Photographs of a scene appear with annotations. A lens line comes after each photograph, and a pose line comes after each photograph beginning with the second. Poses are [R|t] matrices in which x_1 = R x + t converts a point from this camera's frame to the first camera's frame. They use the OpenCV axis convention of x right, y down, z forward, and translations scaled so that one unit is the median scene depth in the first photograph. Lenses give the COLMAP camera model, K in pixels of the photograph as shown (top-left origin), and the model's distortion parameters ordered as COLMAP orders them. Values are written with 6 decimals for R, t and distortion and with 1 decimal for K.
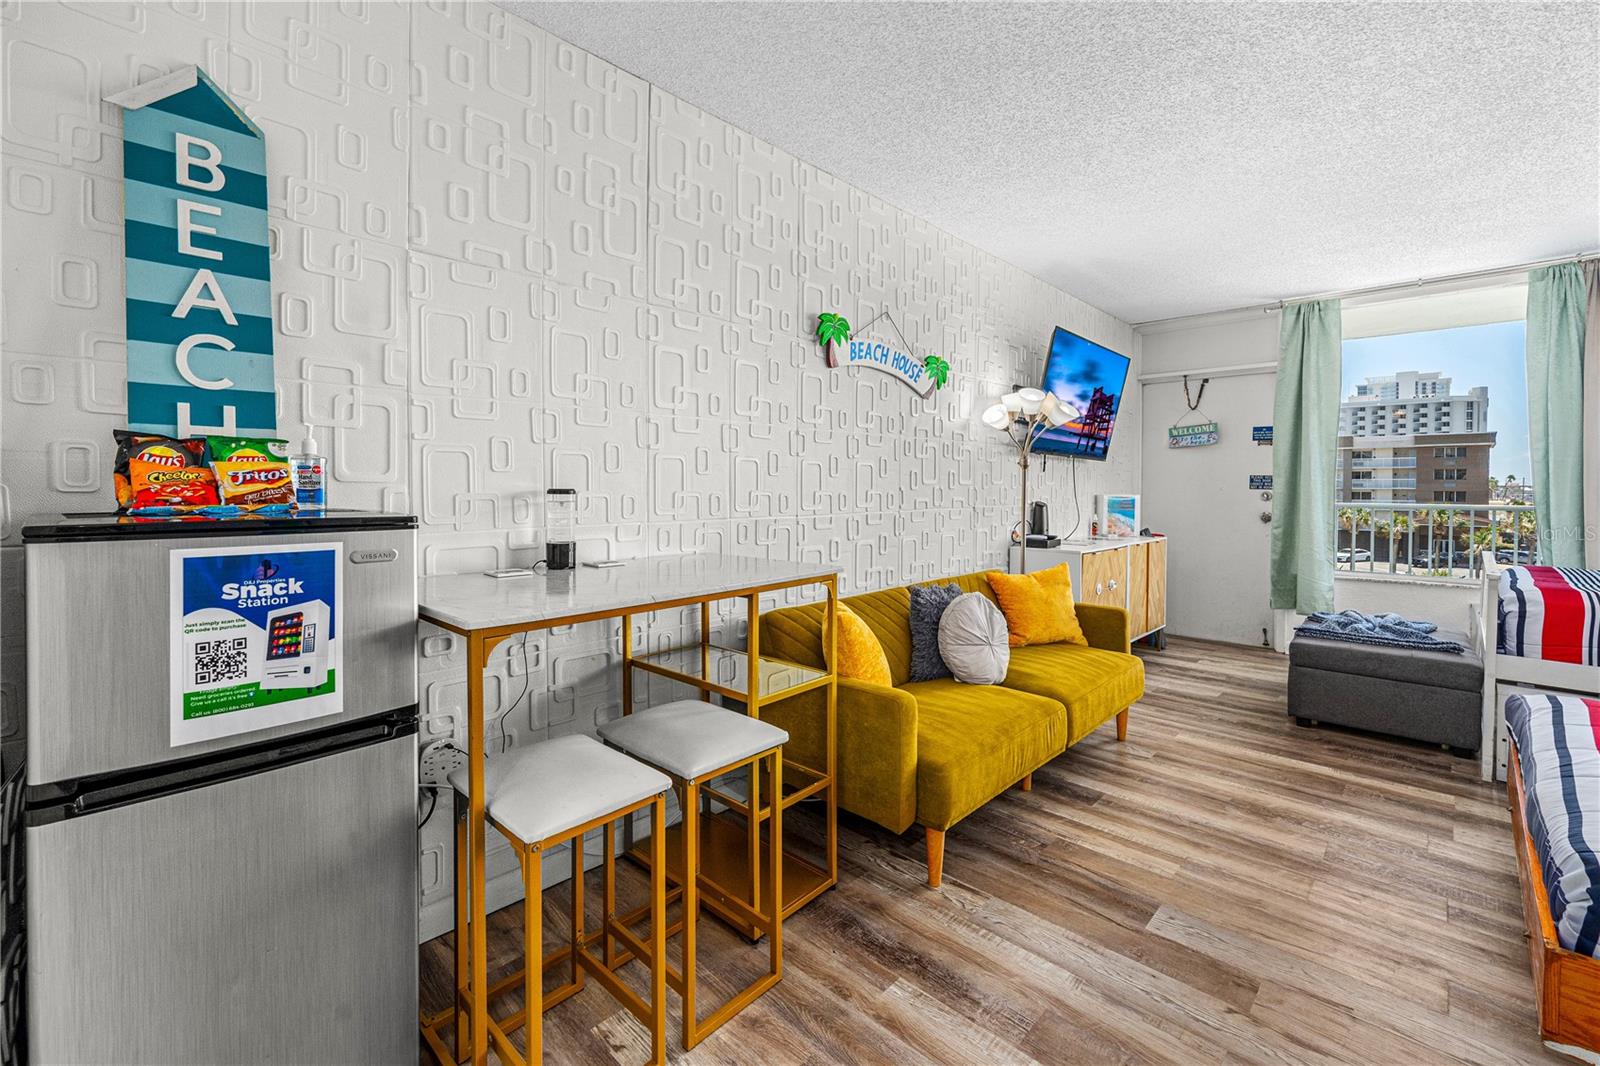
lens RADIAL K [[689.1, 0, 779.2], [0, 689.1, 501.5], [0, 0, 1]] dist [0.006101, 0.000418]
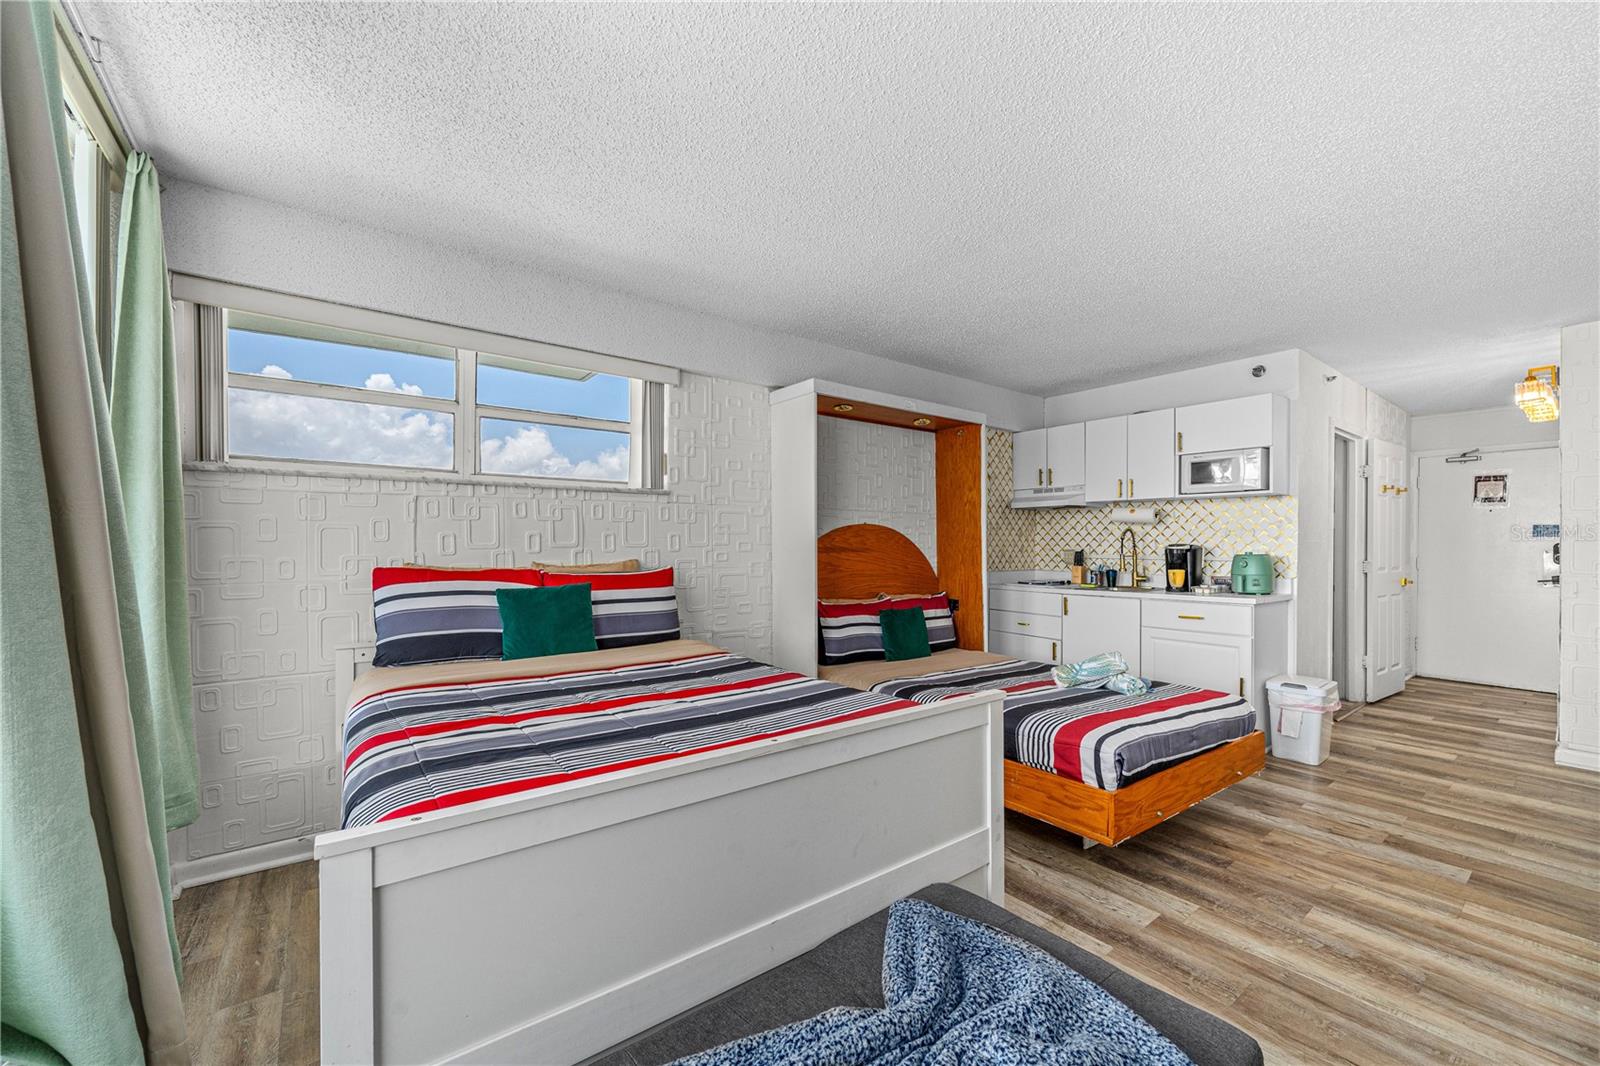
lens RADIAL K [[628.1, 0, 796.9], [0, 628.1, 545.2], [0, 0, 1]] dist [0.000944, -0.001067]
pose [[-0.987944, -0.005821, 0.154703, 1.025588], [-0.002032, 0.999694, 0.024638, -0.048586], [-0.154799, 0.024027, -0.987654, 1.488086]]
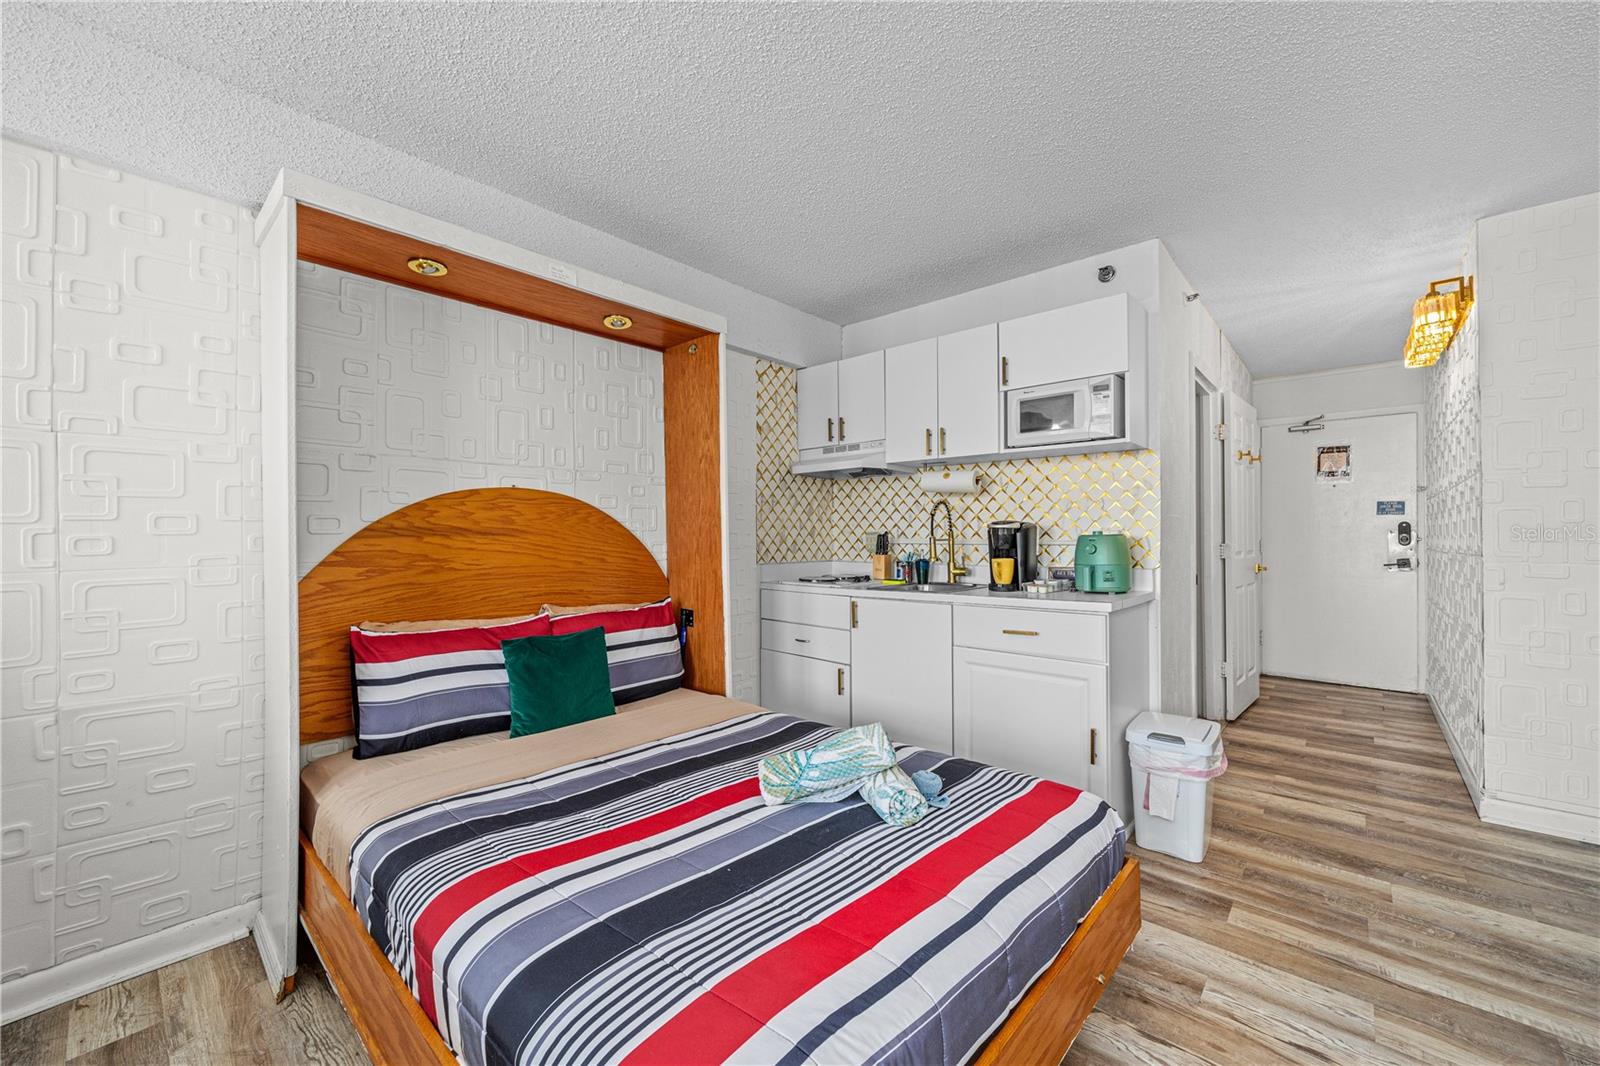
lens RADIAL K [[628.1, 0, 796.6], [0, 628.1, 527.5], [0, 0, 1]] dist [0.000944, -0.001067]
pose [[-0.999233, 0.001007, -0.039136, 0.759644], [0.000577, 0.999939, 0.010985, -0.019592], [0.039144, 0.010954, -0.999174, 0.923127]]
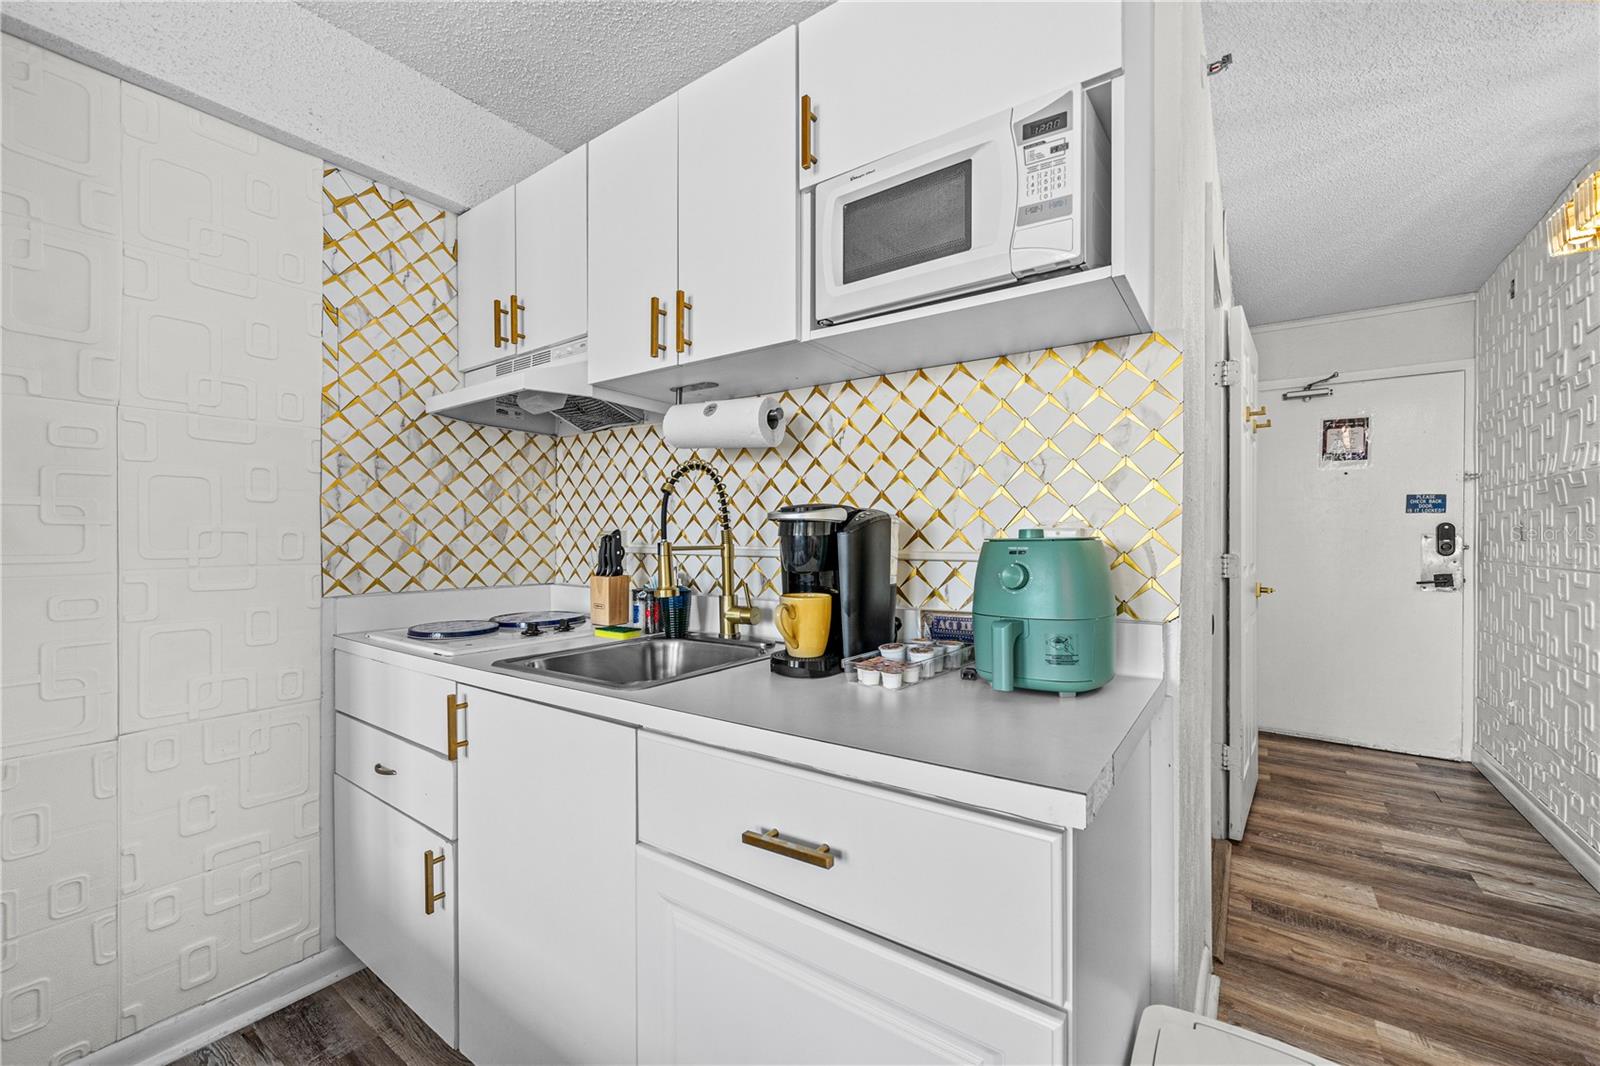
lens RADIAL K [[541.1, 0, 789.5], [0, 541.1, 534.8], [0, 0, 1]] dist [-0.002948, 0.000098]
pose [[-0.996879, -0.003688, -0.078863, 0.421447], [-0.004979, 0.999857, 0.016173, -0.003597], [0.078792, 0.016515, -0.996754, 0.272240]]
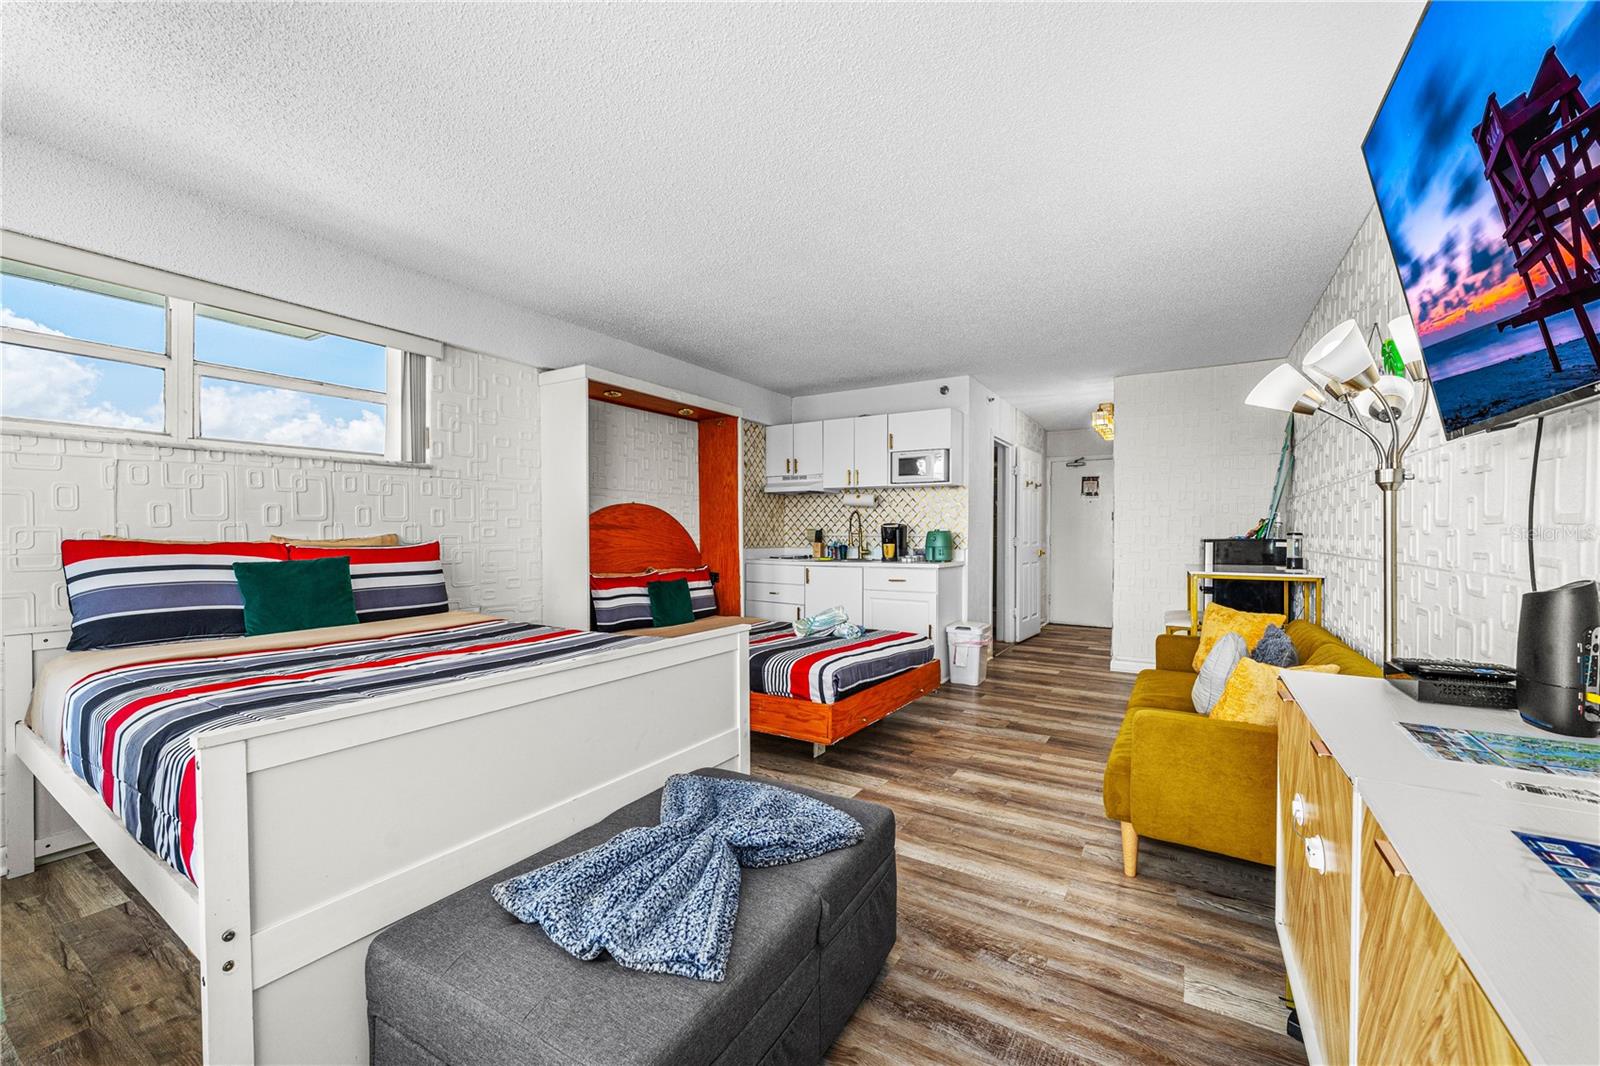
lens RADIAL K [[635.9, 0, 797.9], [0, 635.9, 536.0], [0, 0, 1]] dist [-0.002386, -0.000738]
pose [[-0.976583, -0.003215, -0.215116, 1.034708], [-0.009516, 0.999555, 0.028262, -0.030700], [0.214929, 0.029648, -0.976180, 1.647746]]
